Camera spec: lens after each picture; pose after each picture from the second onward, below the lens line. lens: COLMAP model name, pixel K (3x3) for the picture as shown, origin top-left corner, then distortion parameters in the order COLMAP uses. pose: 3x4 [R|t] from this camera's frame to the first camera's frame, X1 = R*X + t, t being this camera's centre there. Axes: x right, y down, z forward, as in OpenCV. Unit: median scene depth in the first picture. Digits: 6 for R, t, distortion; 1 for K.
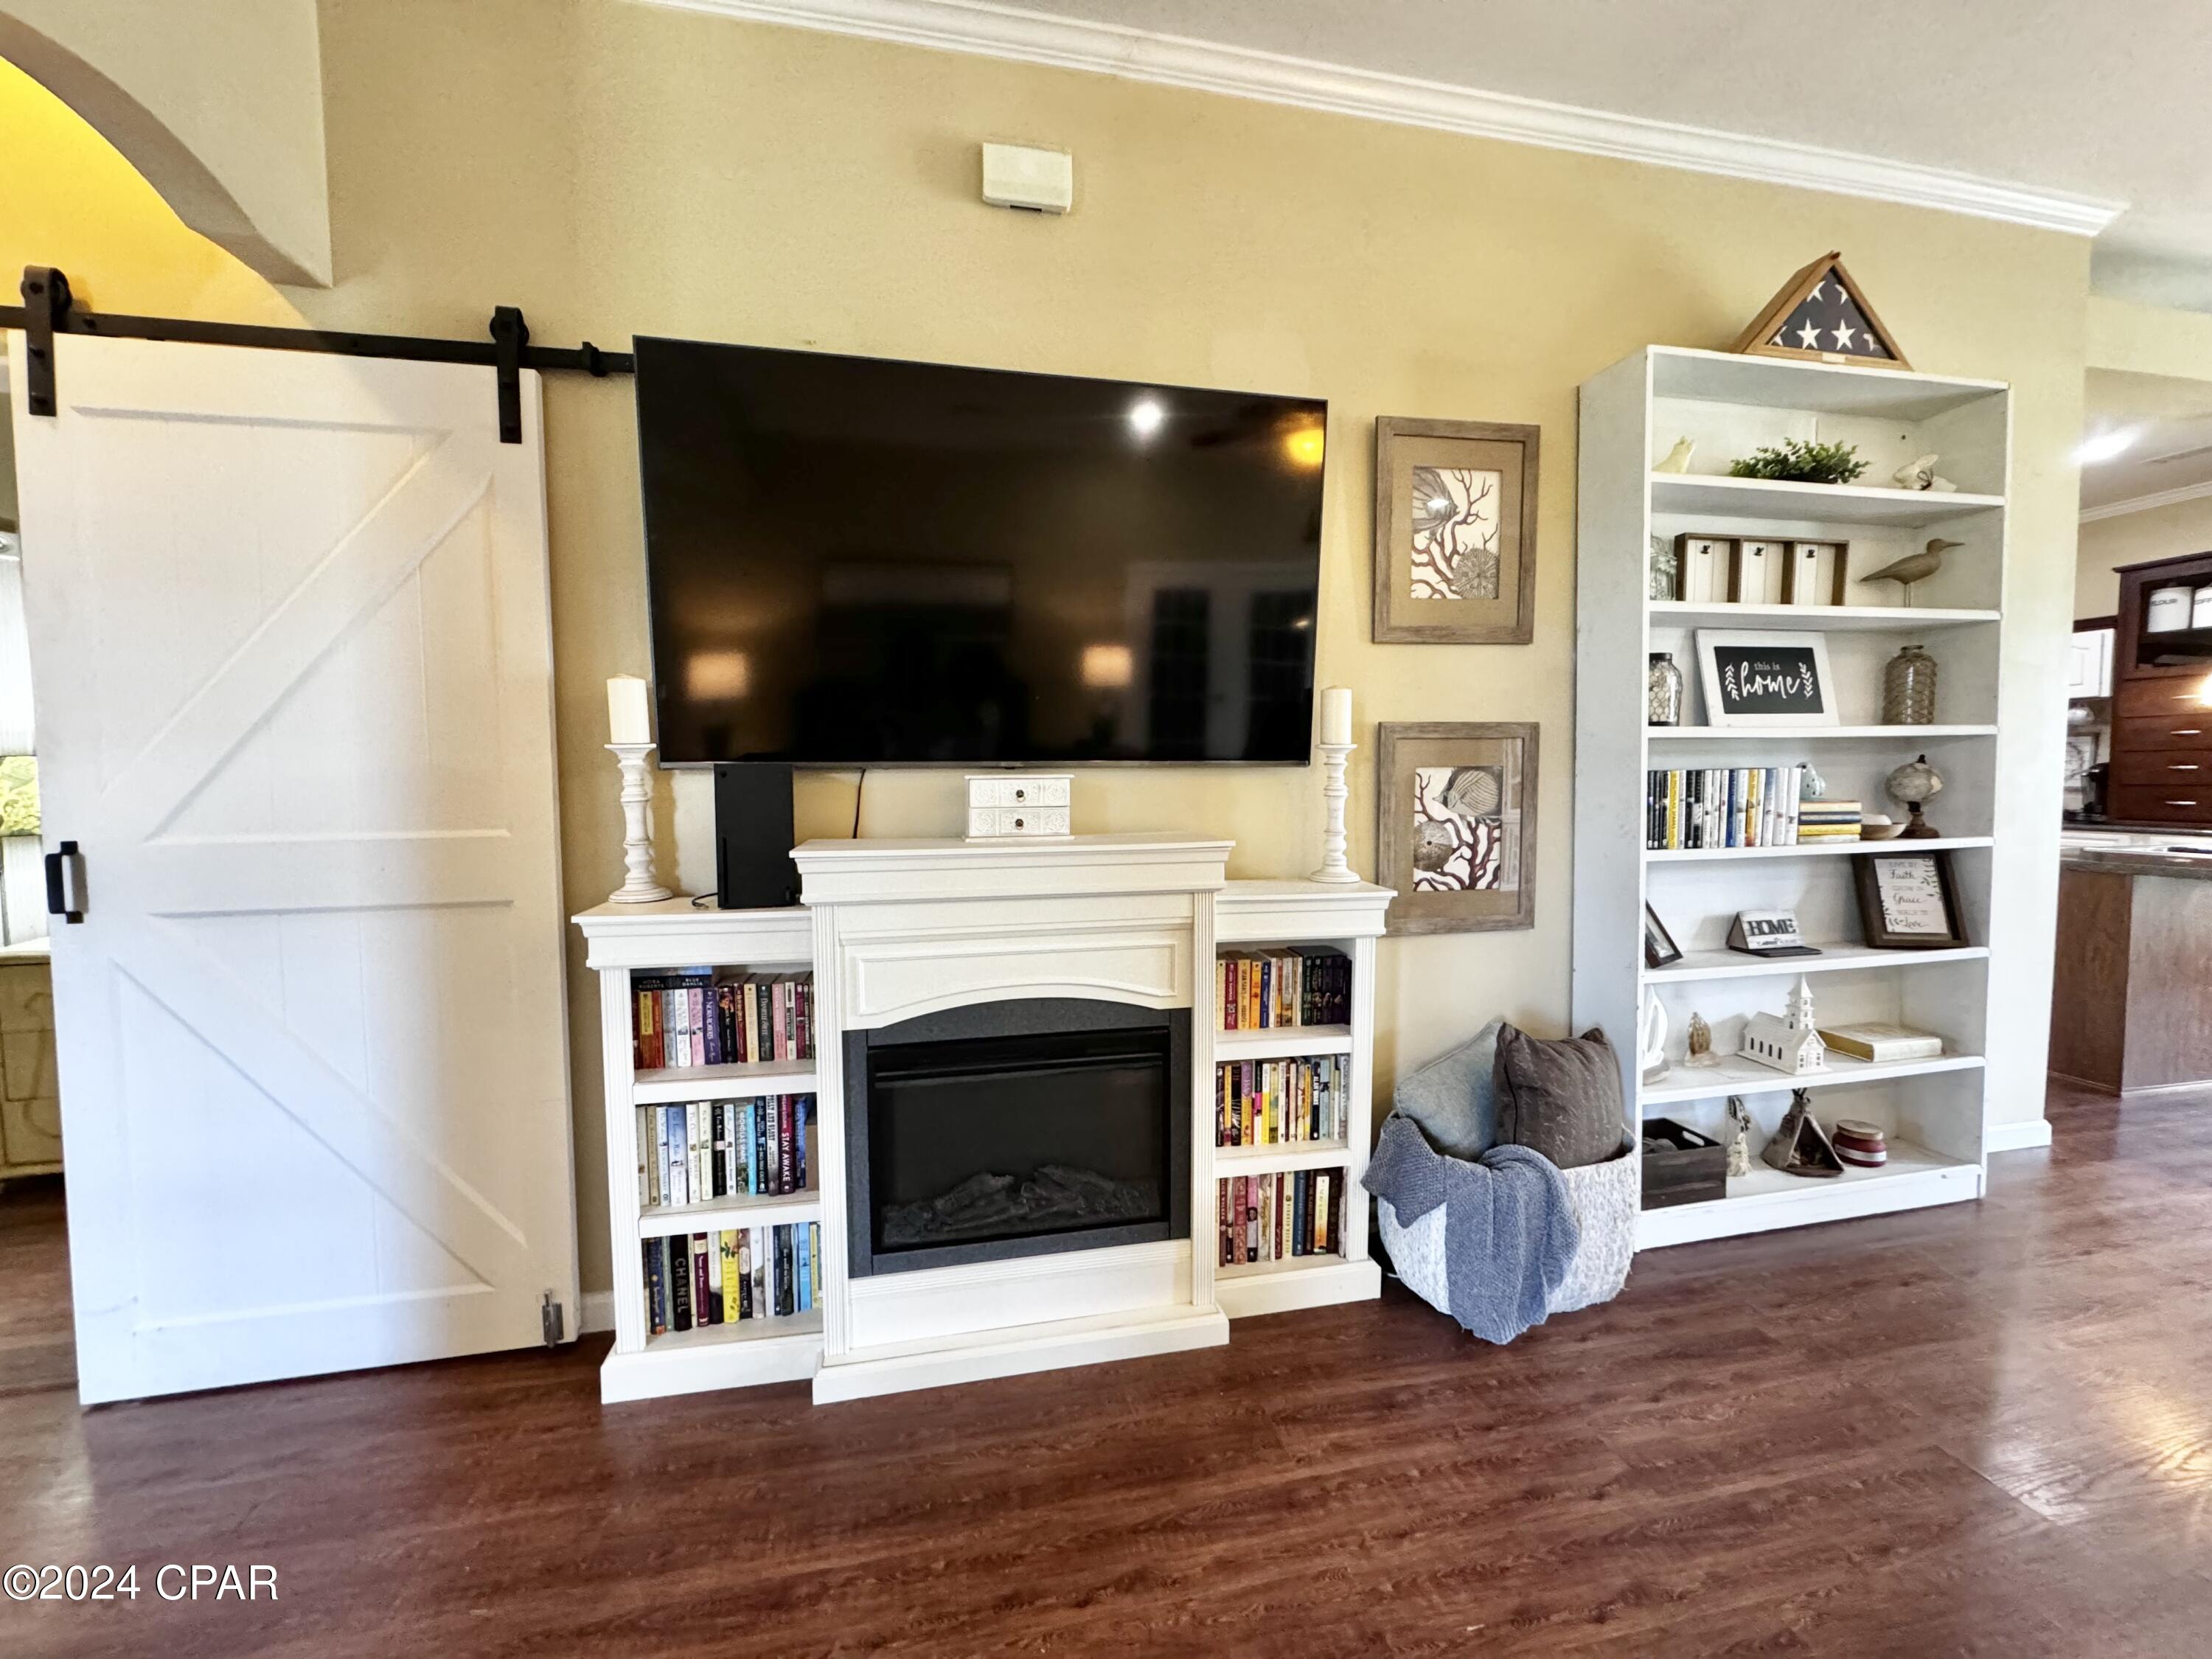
lens RADIAL K [[877.4, 0, 1061.9], [0, 877.4, 821.7], [0, 0, 1]] dist [-0.000573, 0.000119]
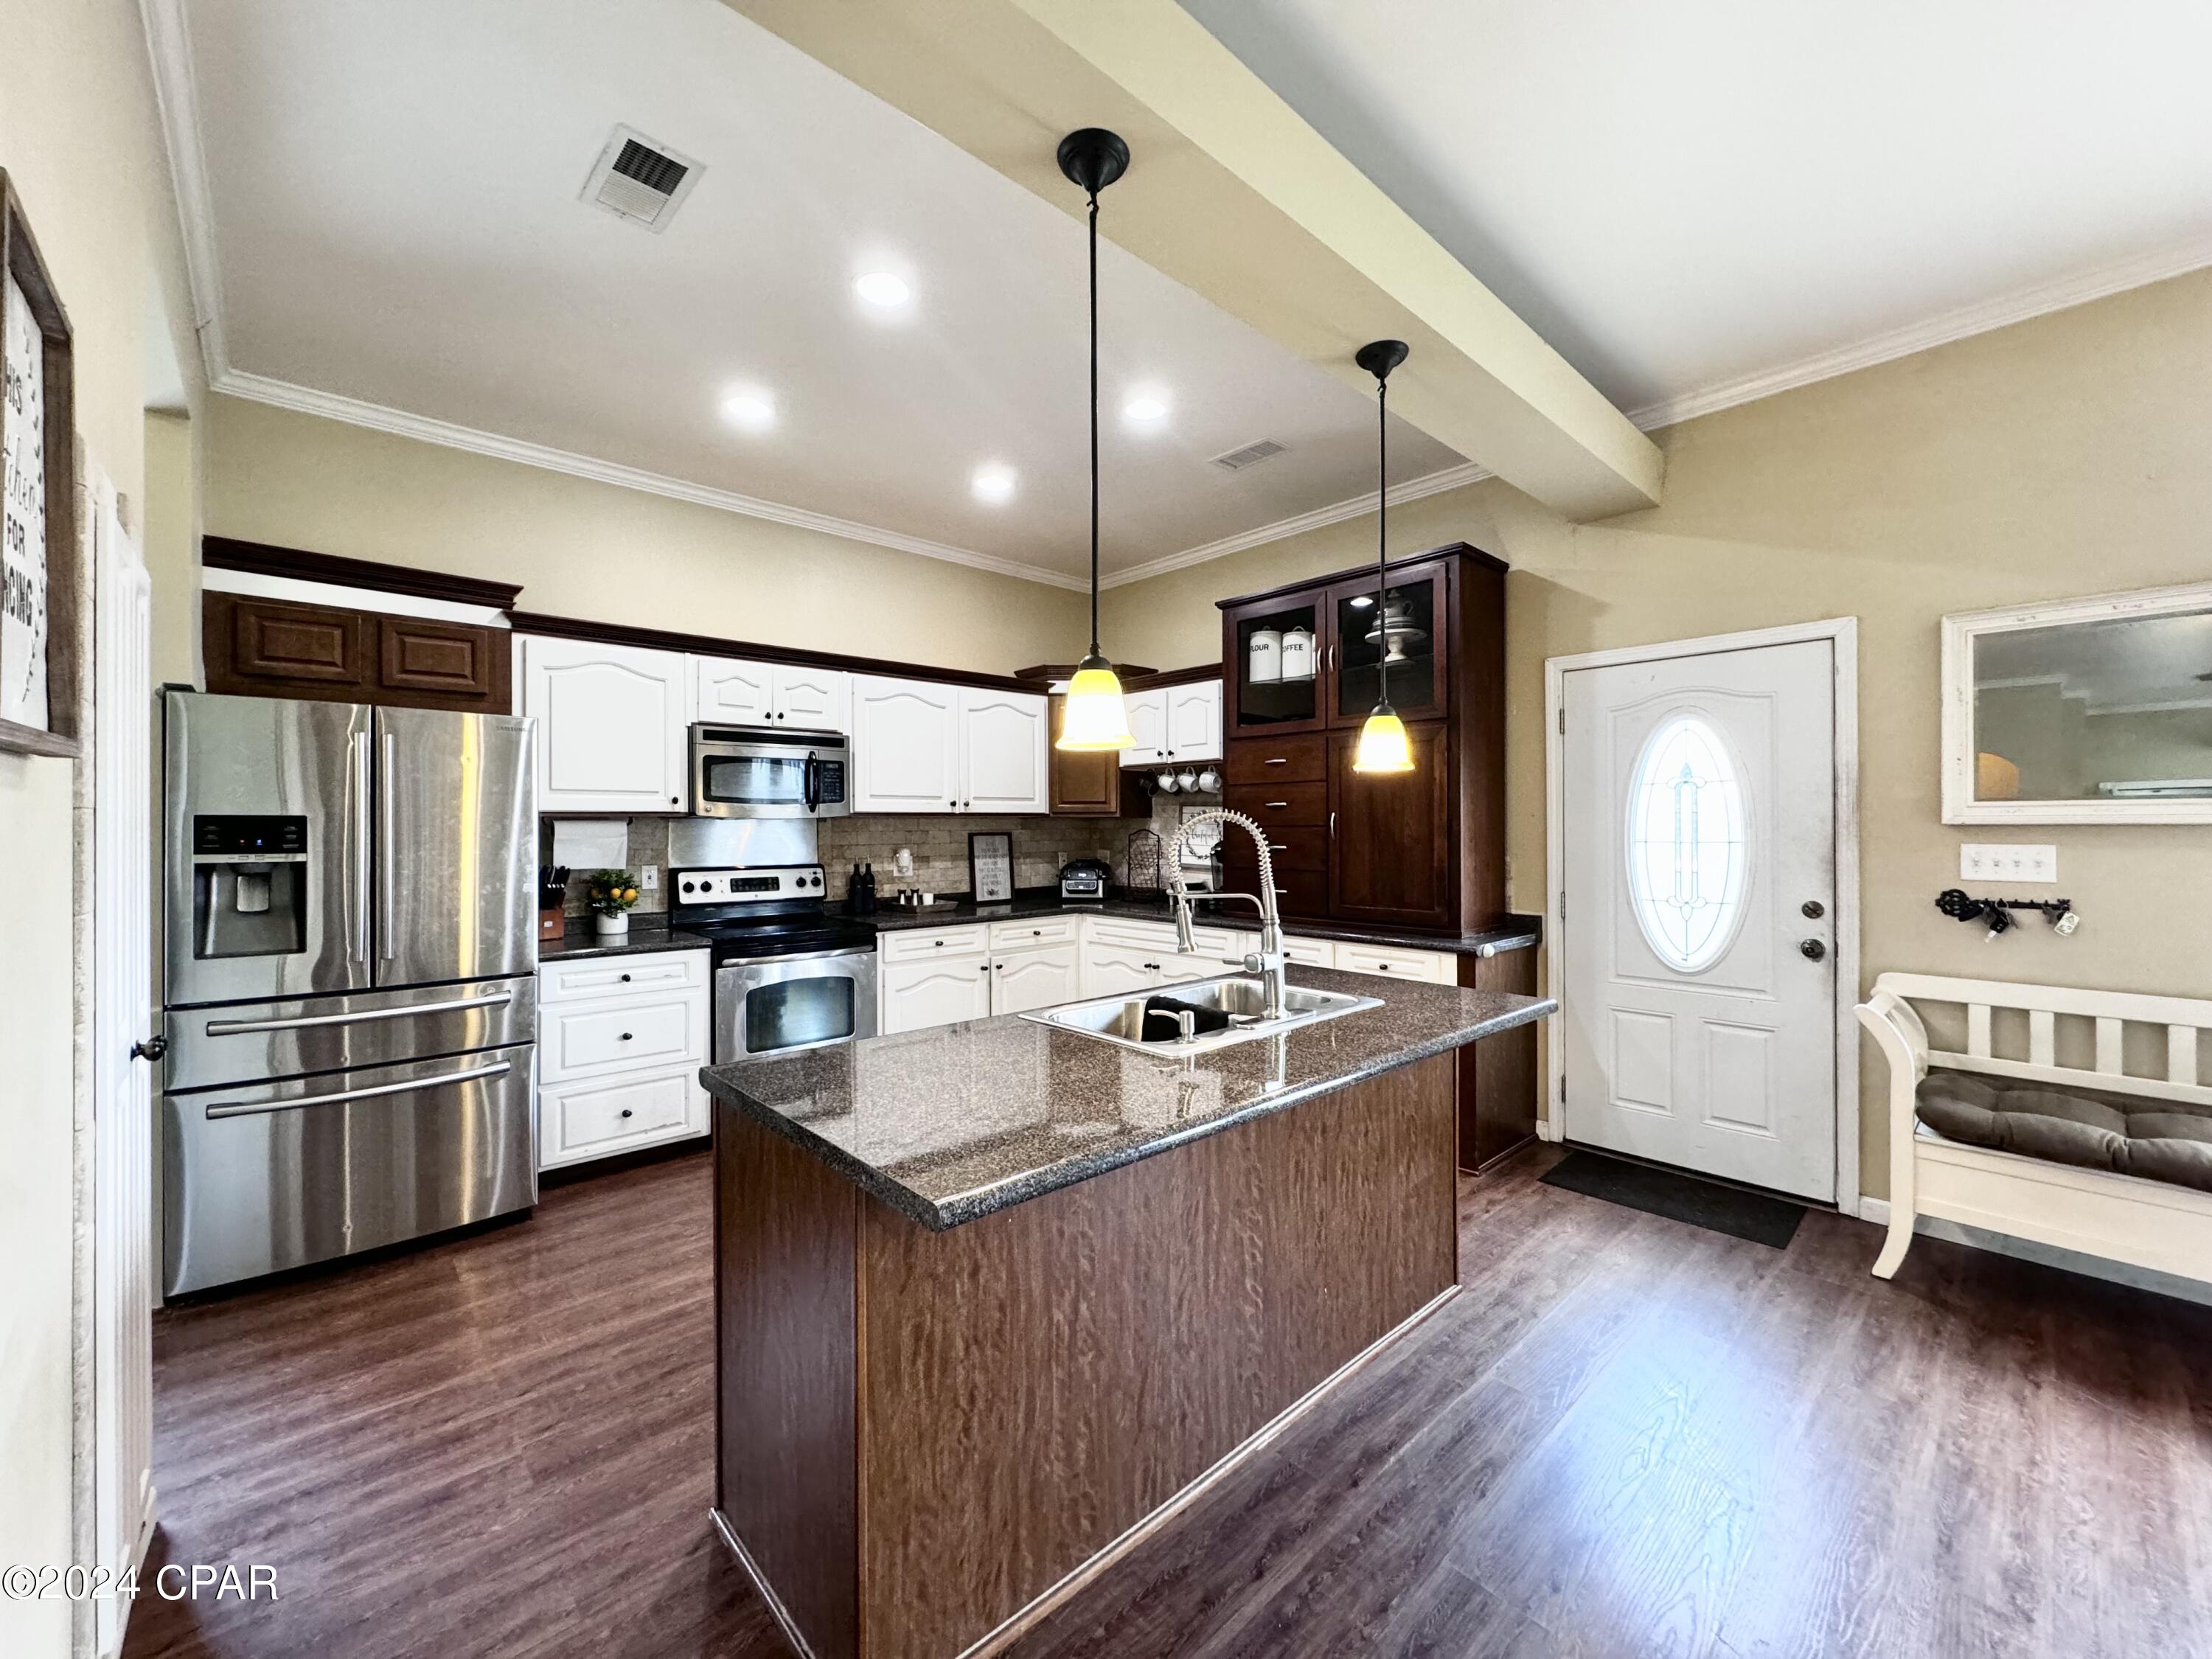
lens RADIAL K [[877.4, 0, 1107.9], [0, 877.4, 824.9], [0, 0, 1]] dist [-0.000573, 0.000119]
pose [[0.863530, -0.000908, 0.504296, 1.557990], [0.030742, 0.998233, -0.050844, -0.096093], [-0.503359, 0.059408, 0.862032, 0.793240]]
